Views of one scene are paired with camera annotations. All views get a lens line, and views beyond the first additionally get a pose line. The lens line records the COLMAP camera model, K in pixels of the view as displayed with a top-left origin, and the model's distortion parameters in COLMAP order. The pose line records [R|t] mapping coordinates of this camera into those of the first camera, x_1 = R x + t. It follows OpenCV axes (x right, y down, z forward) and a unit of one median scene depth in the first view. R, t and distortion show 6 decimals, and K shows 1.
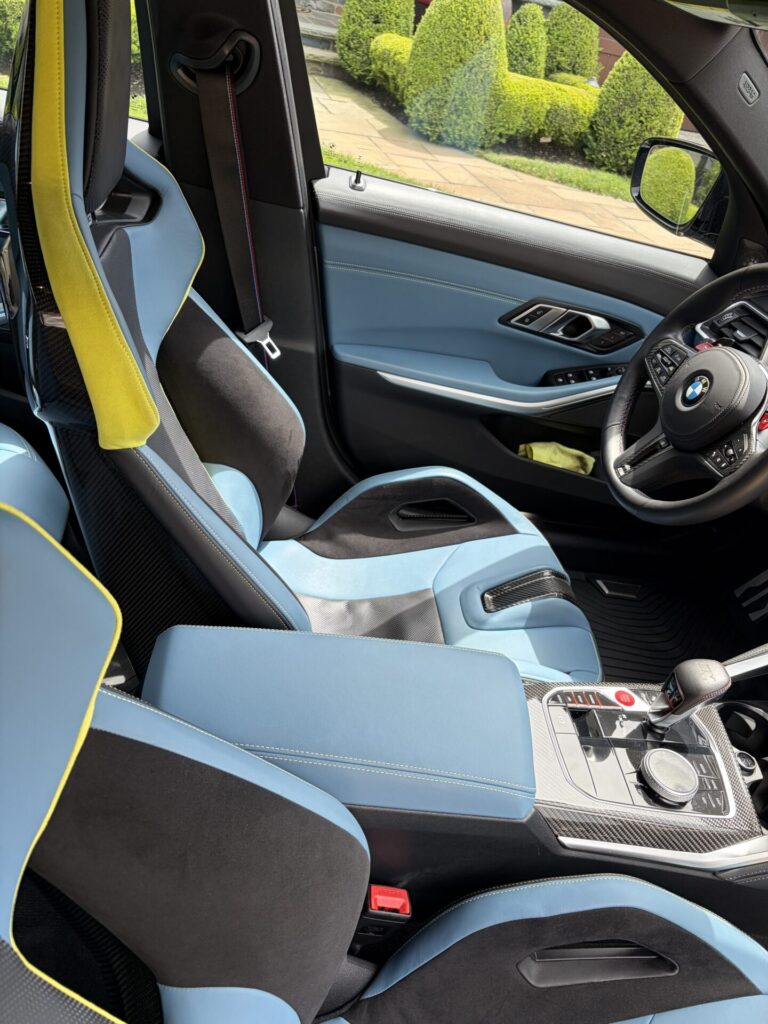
lens RADIAL K [[784.1, 0, 384.0], [0, 784.1, 512.0], [0, 0, 1]] dist [0.008326, -0.043093]
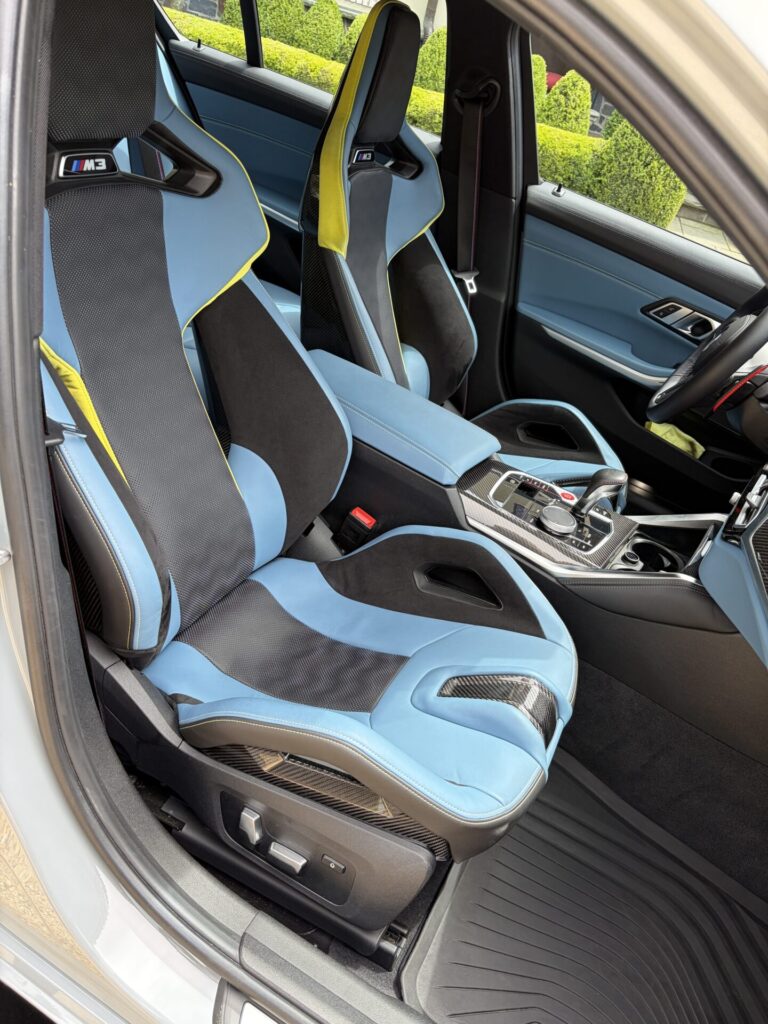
lens RADIAL K [[784.1, 0, 384.0], [0, 784.1, 512.0], [0, 0, 1]] dist [0.008326, -0.043093]
pose [[0.860281, 0.296782, -0.414532, 0.426512], [-0.360311, 0.929176, -0.082516, 0.347063], [0.360684, 0.220347, 0.906286, -0.303144]]
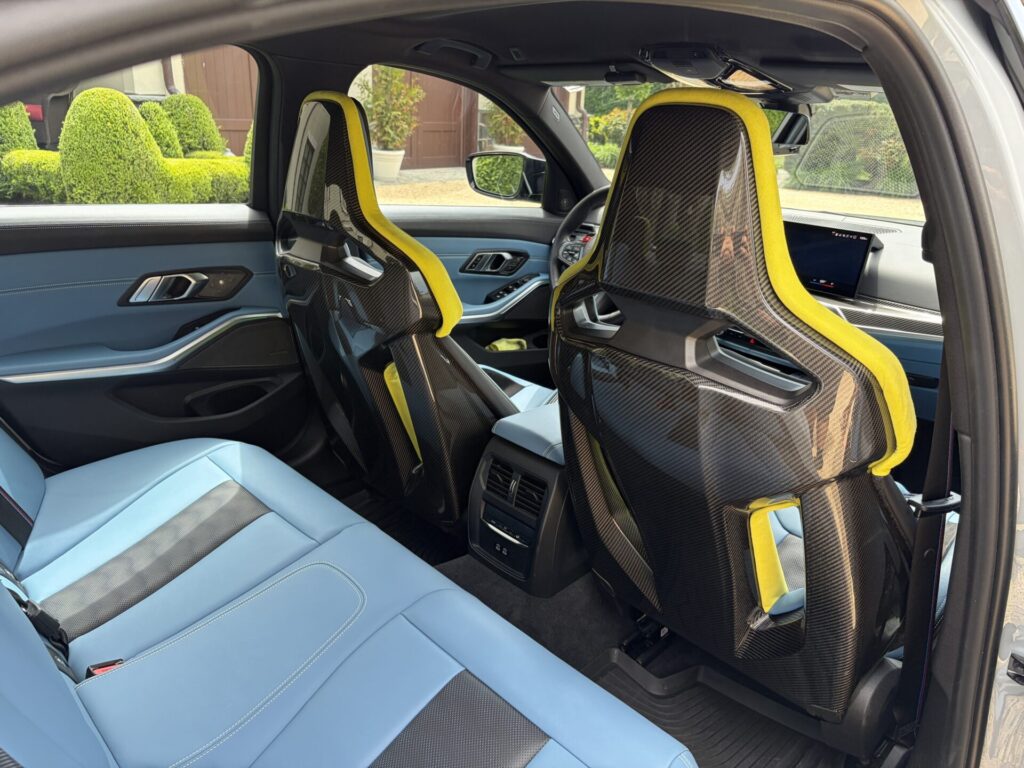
lens RADIAL K [[784.1, 0, 512.0], [0, 784.1, 384.0], [0, 0, 1]] dist [0.008326, -0.043093]
pose [[0.762214, -0.345682, 0.547297, -0.721223], [0.451150, 0.889991, -0.066177, 0.114210], [-0.464213, 0.297354, 0.834318, -0.309048]]
